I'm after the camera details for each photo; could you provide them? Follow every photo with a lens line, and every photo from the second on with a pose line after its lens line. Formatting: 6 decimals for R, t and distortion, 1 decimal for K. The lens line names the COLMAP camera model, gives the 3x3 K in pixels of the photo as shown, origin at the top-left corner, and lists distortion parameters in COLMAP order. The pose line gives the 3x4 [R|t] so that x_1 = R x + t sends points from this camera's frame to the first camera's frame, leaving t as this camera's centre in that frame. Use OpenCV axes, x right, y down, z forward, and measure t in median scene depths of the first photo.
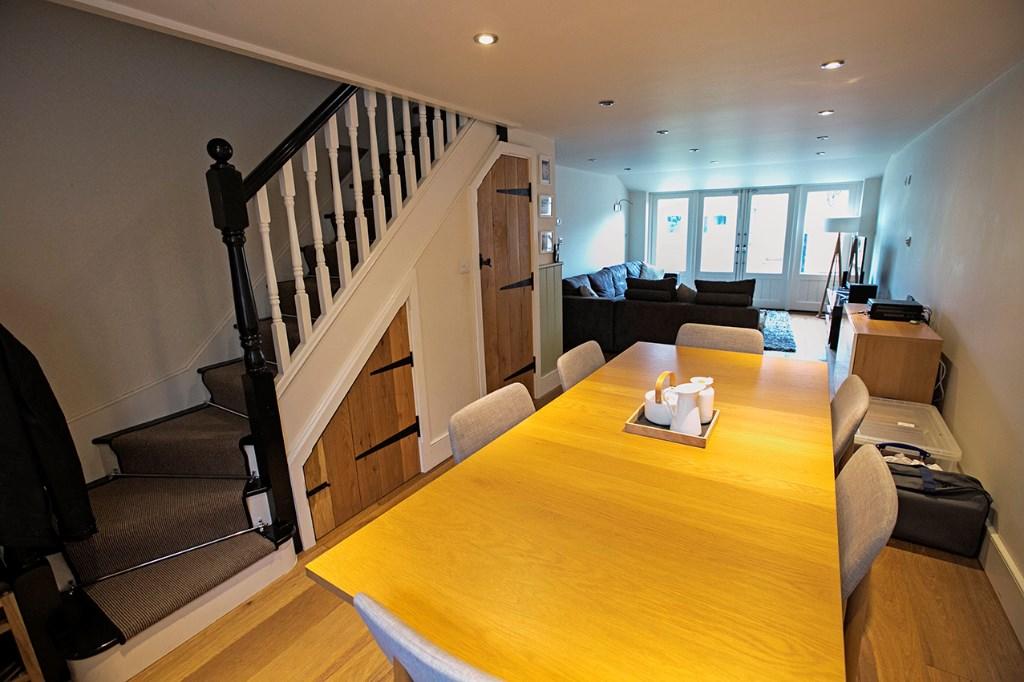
lens RADIAL K [[472.1, 0, 512.4], [0, 472.1, 338.2], [0, 0, 1]] dist [0.000061, -0.000040]
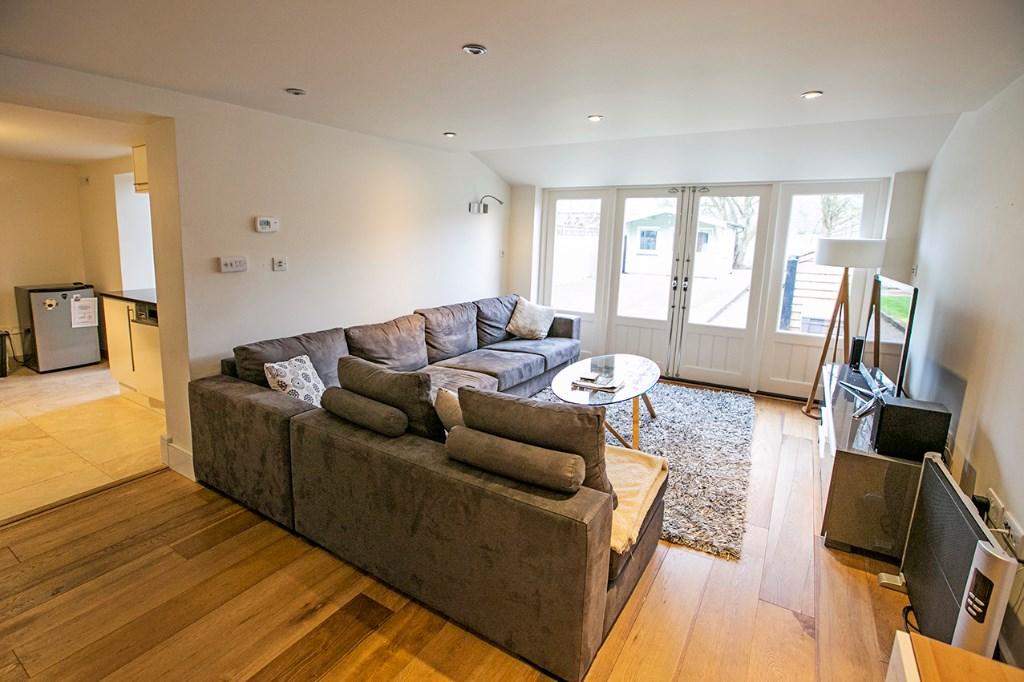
lens RADIAL K [[472.1, 0, 495.9], [0, 472.1, 321.0], [0, 0, 1]] dist [0.000061, -0.000040]
pose [[0.998391, 0.050429, -0.025933, 0.276523], [-0.051640, 0.997494, -0.048373, -0.103809], [0.023429, 0.049634, 0.998493, 0.406475]]
